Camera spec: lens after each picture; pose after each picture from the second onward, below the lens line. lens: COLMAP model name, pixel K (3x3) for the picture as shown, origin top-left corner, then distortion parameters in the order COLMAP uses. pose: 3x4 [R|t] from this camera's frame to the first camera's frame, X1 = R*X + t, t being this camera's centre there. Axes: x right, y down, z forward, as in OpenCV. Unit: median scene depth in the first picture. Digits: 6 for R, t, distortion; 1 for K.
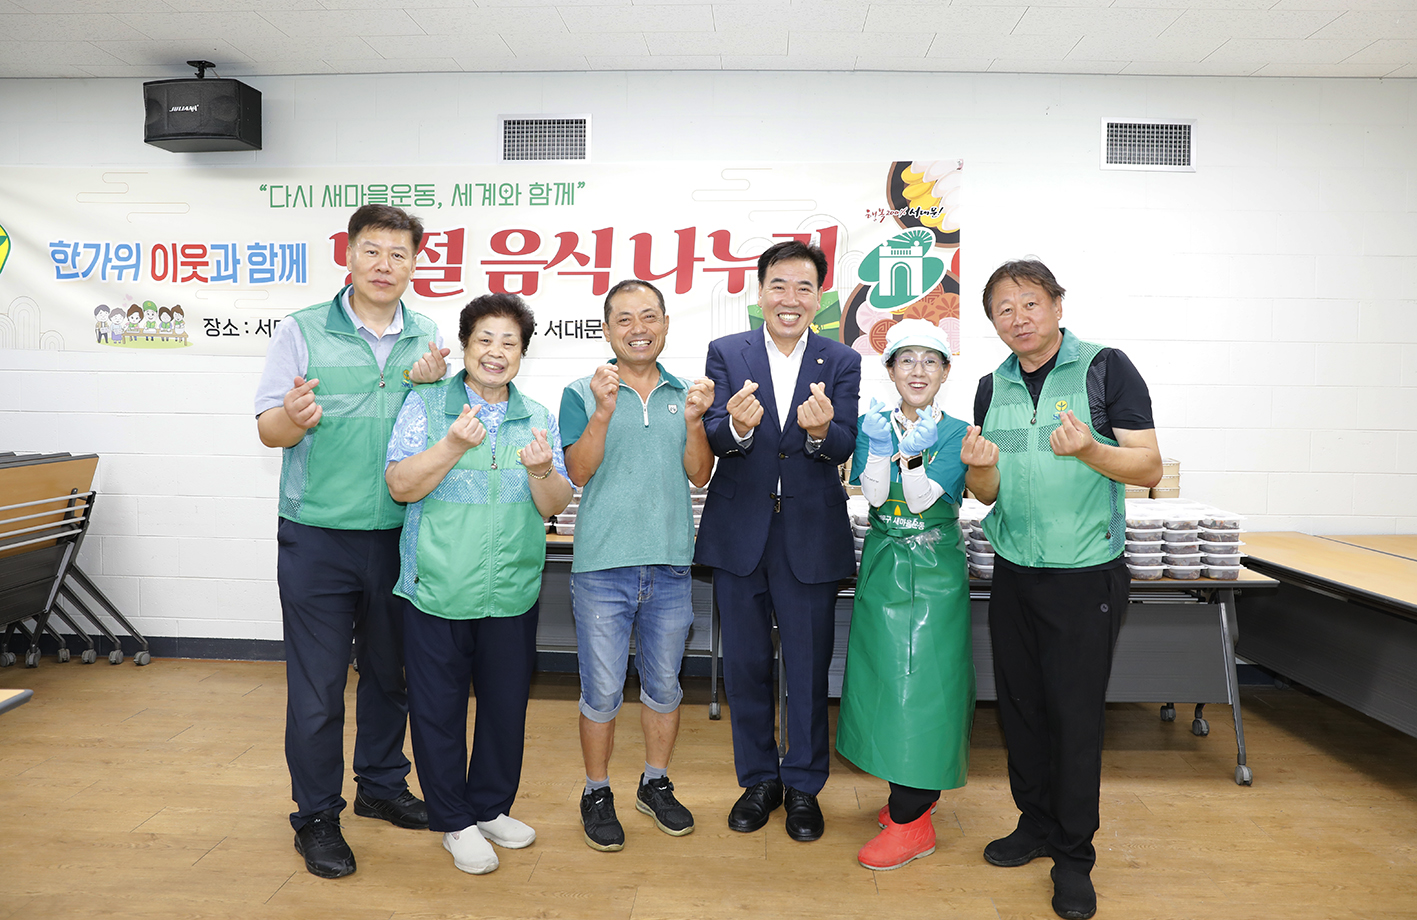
lens RADIAL K [[1042.0, 0, 743.0], [0, 1042.0, 434.5], [0, 0, 1]] dist [-0.114583, 0.091243]
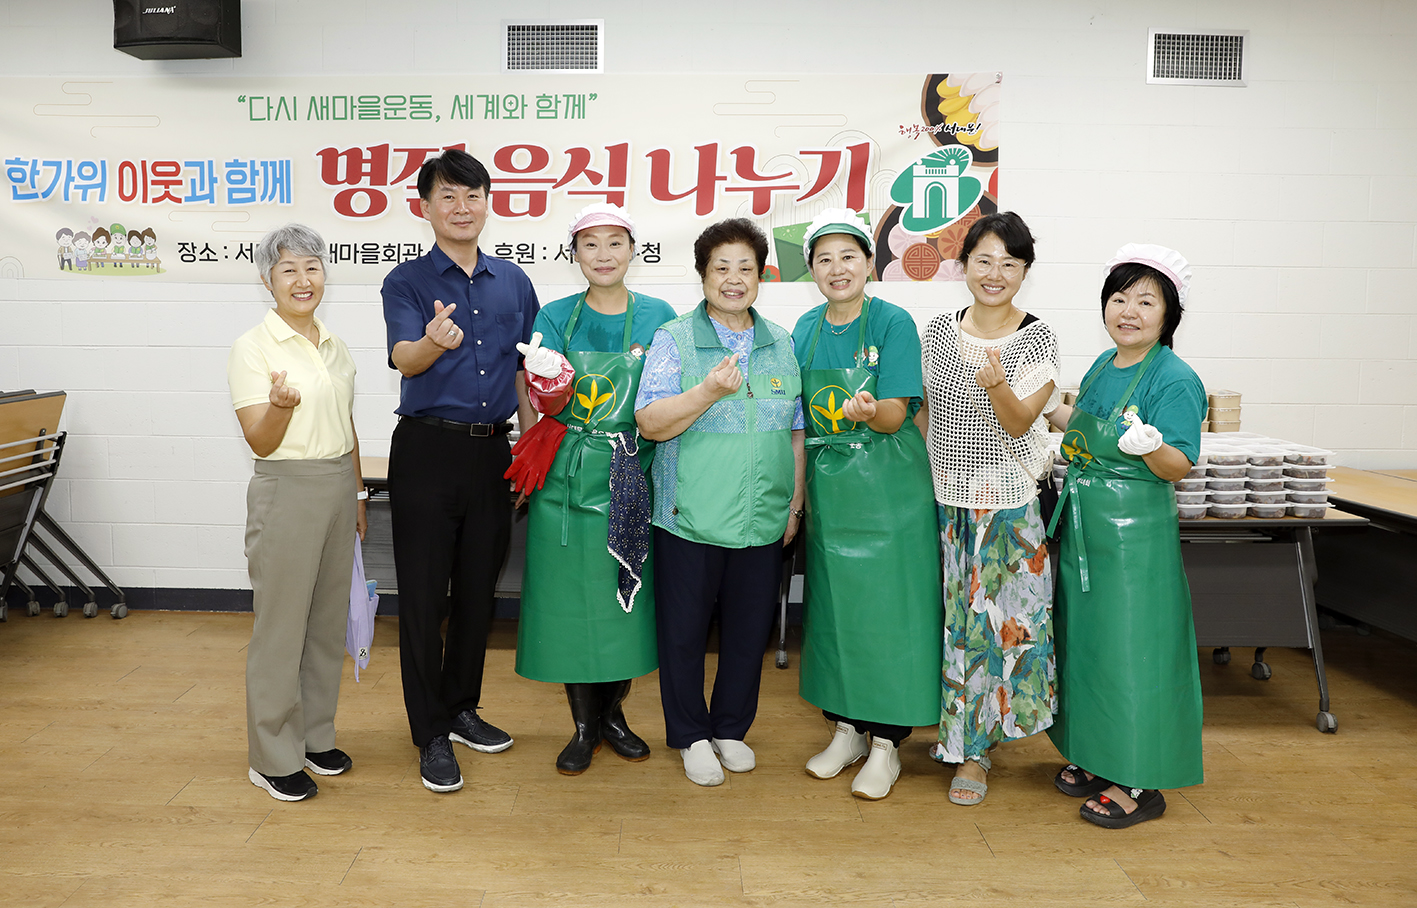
lens RADIAL K [[1069.4, 0, 669.4], [0, 1069.4, 409.1], [0, 0, 1]] dist [-0.114885, 0.092868]
pose [[0.999688, -0.004959, 0.024486, -0.112987], [0.003955, 0.999156, 0.040884, -0.000801], [-0.024668, -0.040775, 0.998864, 0.040075]]
